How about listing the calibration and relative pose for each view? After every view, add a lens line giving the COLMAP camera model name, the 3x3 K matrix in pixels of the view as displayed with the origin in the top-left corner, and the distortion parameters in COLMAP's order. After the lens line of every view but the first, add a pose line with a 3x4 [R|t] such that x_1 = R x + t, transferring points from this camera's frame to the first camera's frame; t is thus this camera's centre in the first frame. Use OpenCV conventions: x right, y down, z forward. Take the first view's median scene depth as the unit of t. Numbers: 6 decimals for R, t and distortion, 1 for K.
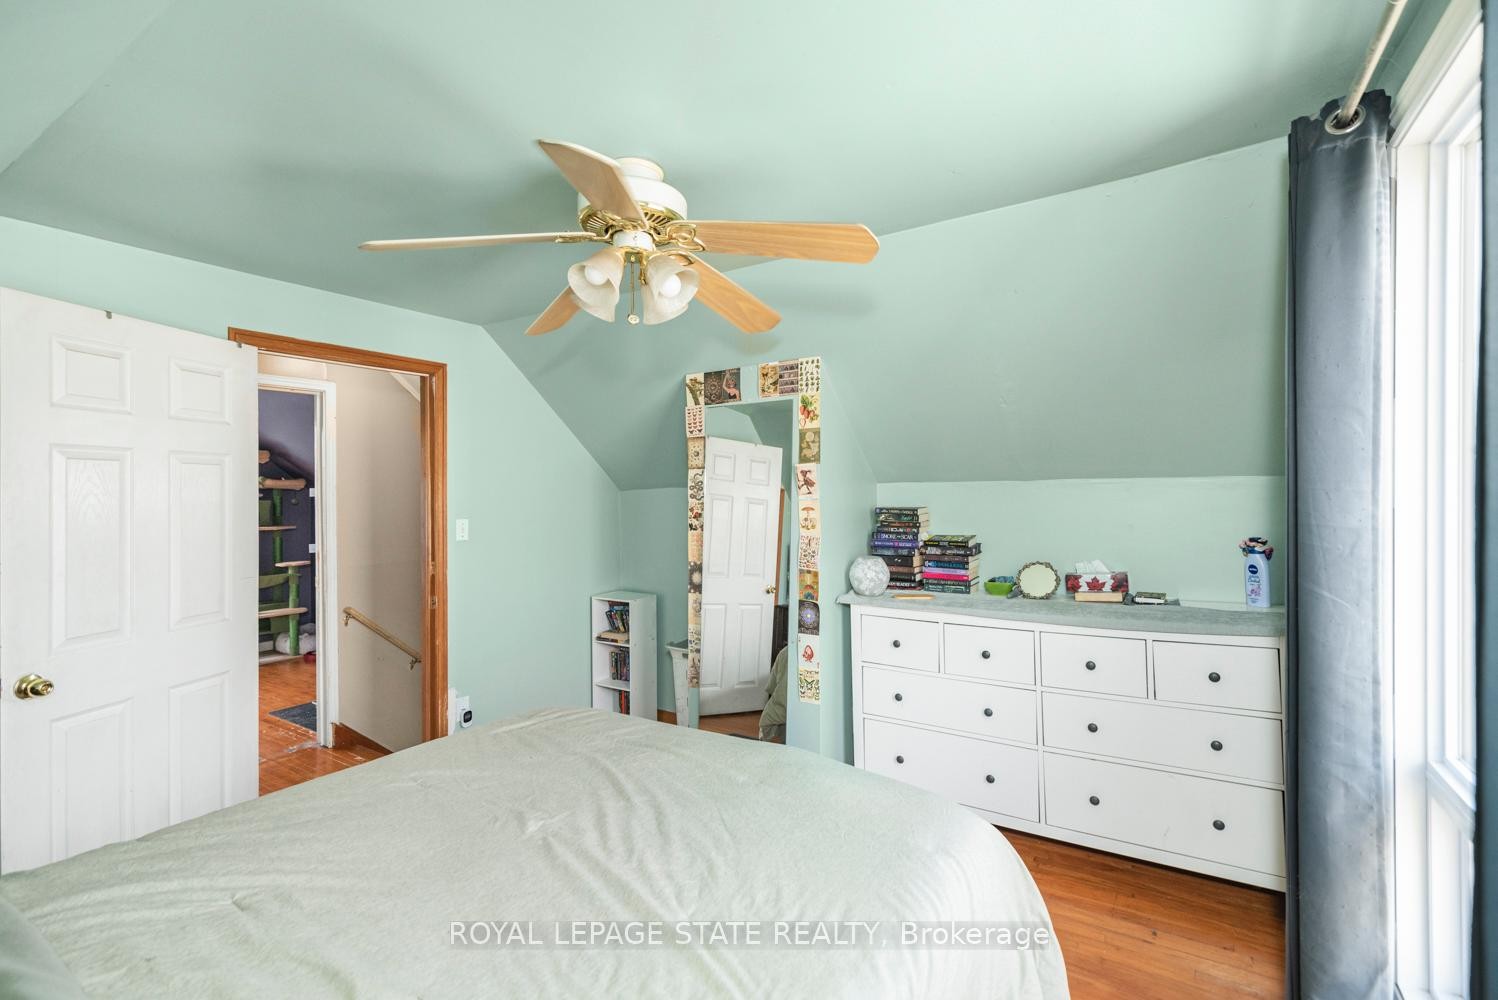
lens RADIAL K [[680.1, 0, 750.7], [0, 680.1, 498.5], [0, 0, 1]] dist [-0.002353, 0.000195]
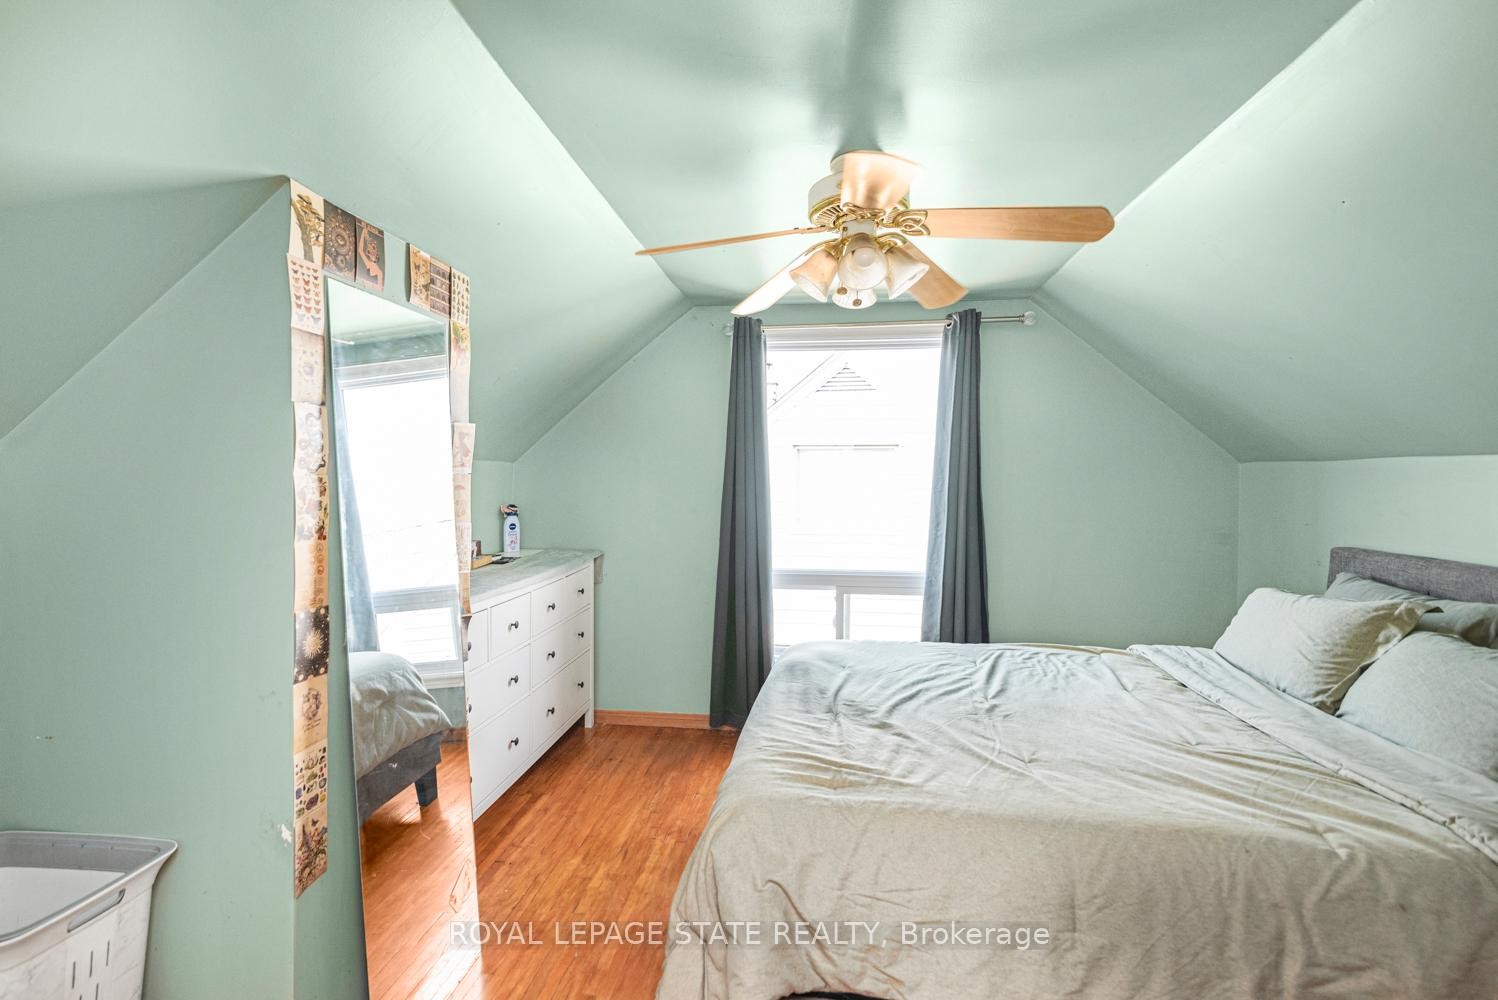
lens RADIAL K [[680.1, 0, 751.8], [0, 680.1, 502.5], [0, 0, 1]] dist [-0.002353, 0.000195]
pose [[-0.444341, -0.026531, 0.895465, -0.642502], [-0.000270, 0.999565, 0.029481, 0.010005], [-0.895857, 0.012858, -0.444155, 0.977898]]
